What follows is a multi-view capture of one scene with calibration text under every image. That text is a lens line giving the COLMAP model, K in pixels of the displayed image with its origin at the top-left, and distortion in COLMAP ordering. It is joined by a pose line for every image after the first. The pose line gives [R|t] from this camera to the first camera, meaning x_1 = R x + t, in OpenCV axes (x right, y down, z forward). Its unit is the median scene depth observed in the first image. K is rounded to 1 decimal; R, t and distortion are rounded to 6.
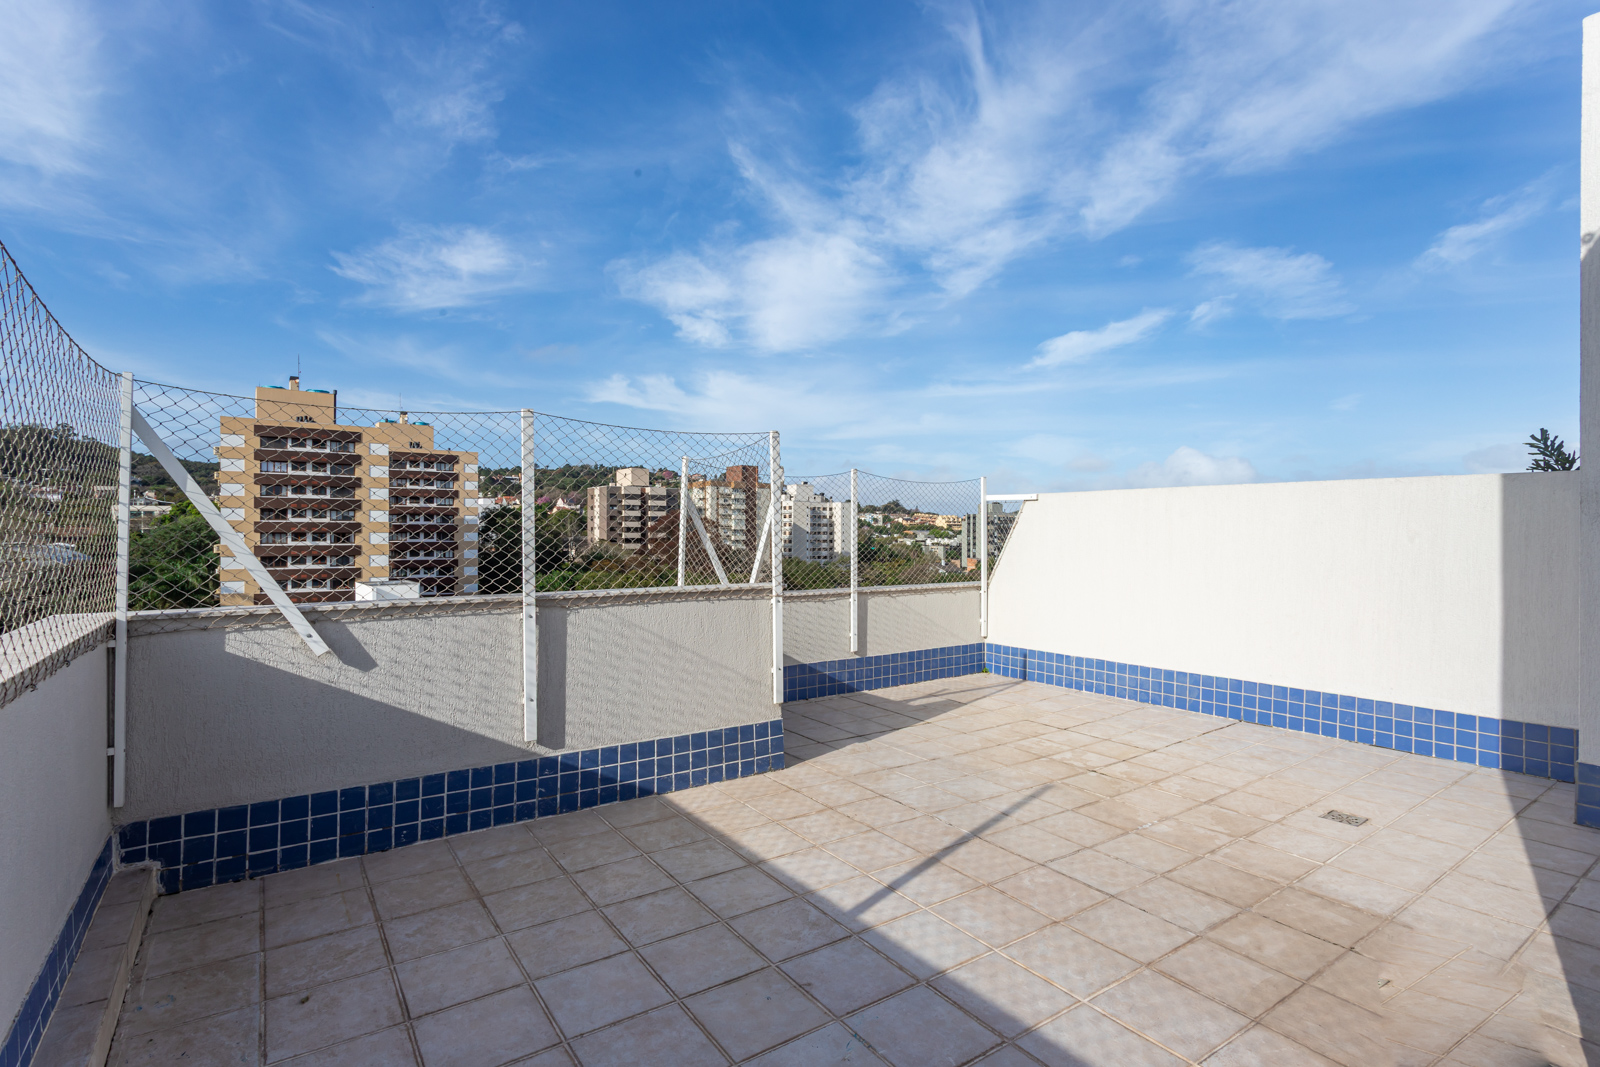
lens RADIAL K [[768.1, 0, 799.5], [0, 768.1, 568.8], [0, 0, 1]] dist [0.003628, 0.003455]
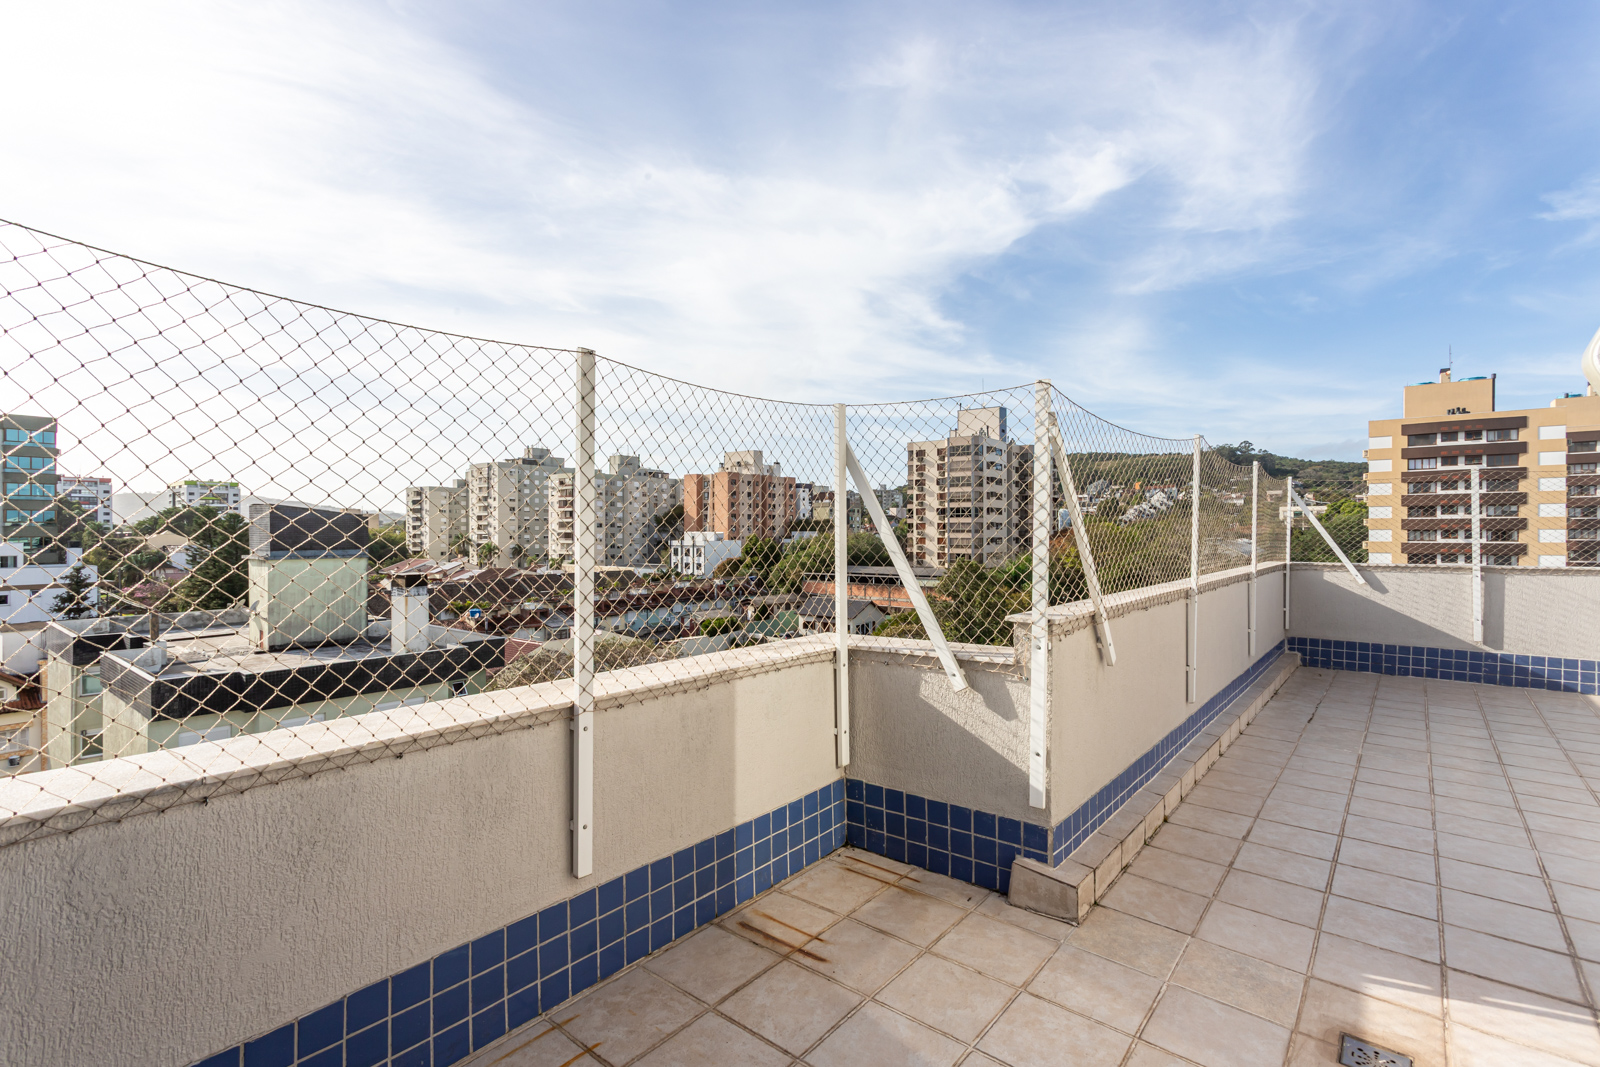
lens RADIAL K [[762.0, 0, 813.4], [0, 762.0, 581.2], [0, 0, 1]] dist [0.029791, -0.001129]
pose [[0.291700, 0.060978, -0.954564, 0.974995], [-0.041338, 0.997837, 0.051110, 0.038290], [0.955616, 0.024550, 0.293589, -1.126806]]
